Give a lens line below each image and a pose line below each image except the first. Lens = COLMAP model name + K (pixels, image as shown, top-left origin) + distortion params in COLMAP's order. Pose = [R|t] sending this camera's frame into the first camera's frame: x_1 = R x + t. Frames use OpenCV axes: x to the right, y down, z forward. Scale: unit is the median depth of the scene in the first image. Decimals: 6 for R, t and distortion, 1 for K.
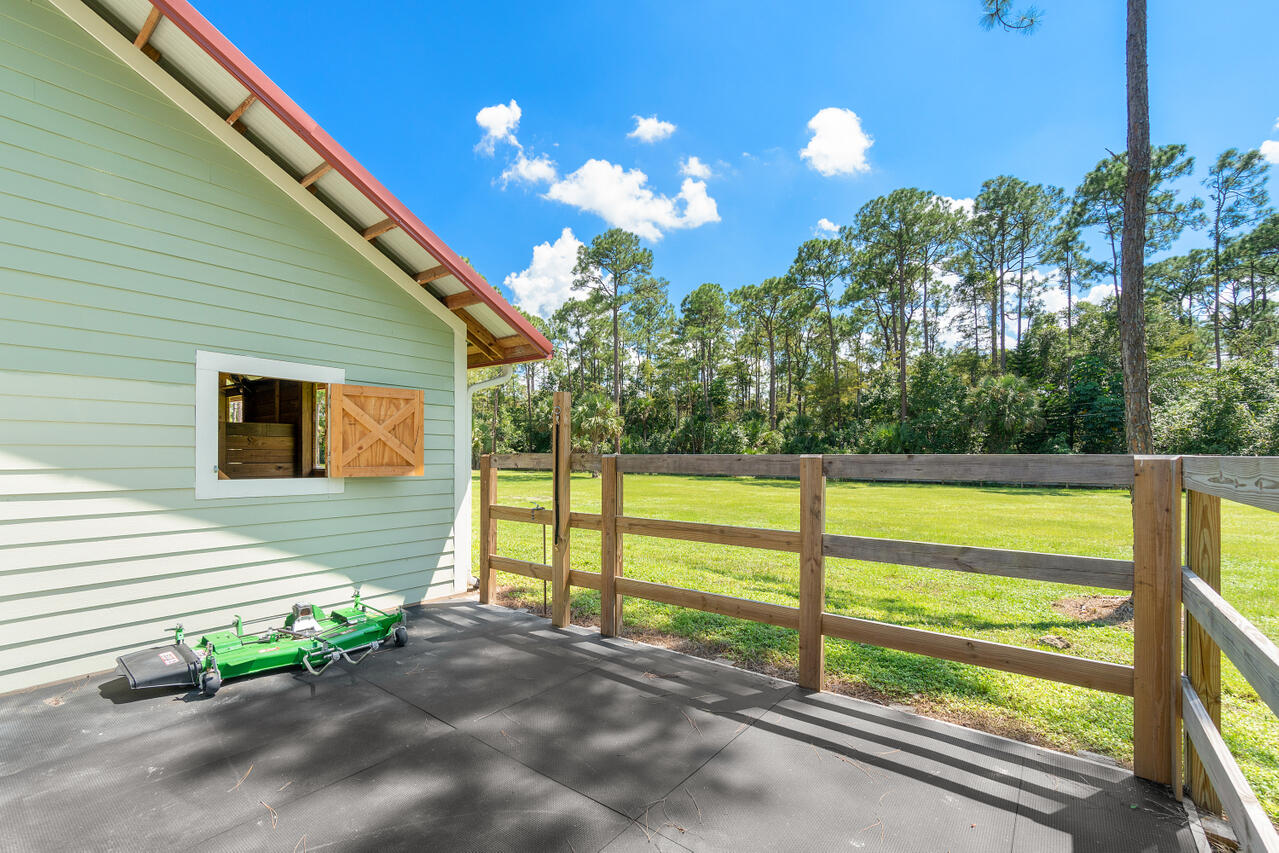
lens RADIAL K [[567.7, 0, 639.9], [0, 567.7, 434.3], [0, 0, 1]] dist [0.015448, 0.001167]
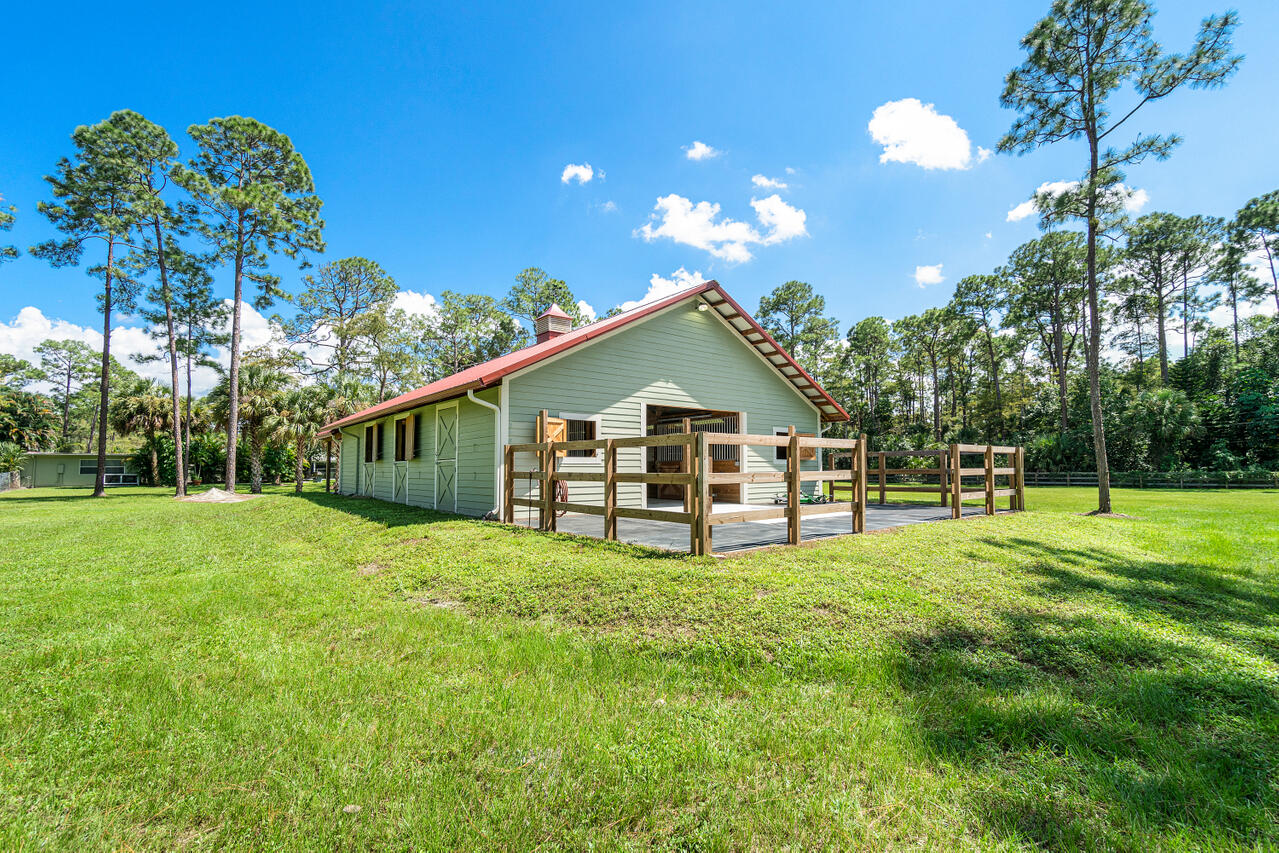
lens RADIAL K [[567.7, 0, 639.7], [0, 567.7, 432.7], [0, 0, 1]] dist [0.015448, 0.001167]
pose [[0.967532, -0.024680, -0.251541, -0.058733], [0.017444, 0.999368, -0.030957, -0.000333], [0.252146, 0.025564, 0.967352, -0.266932]]
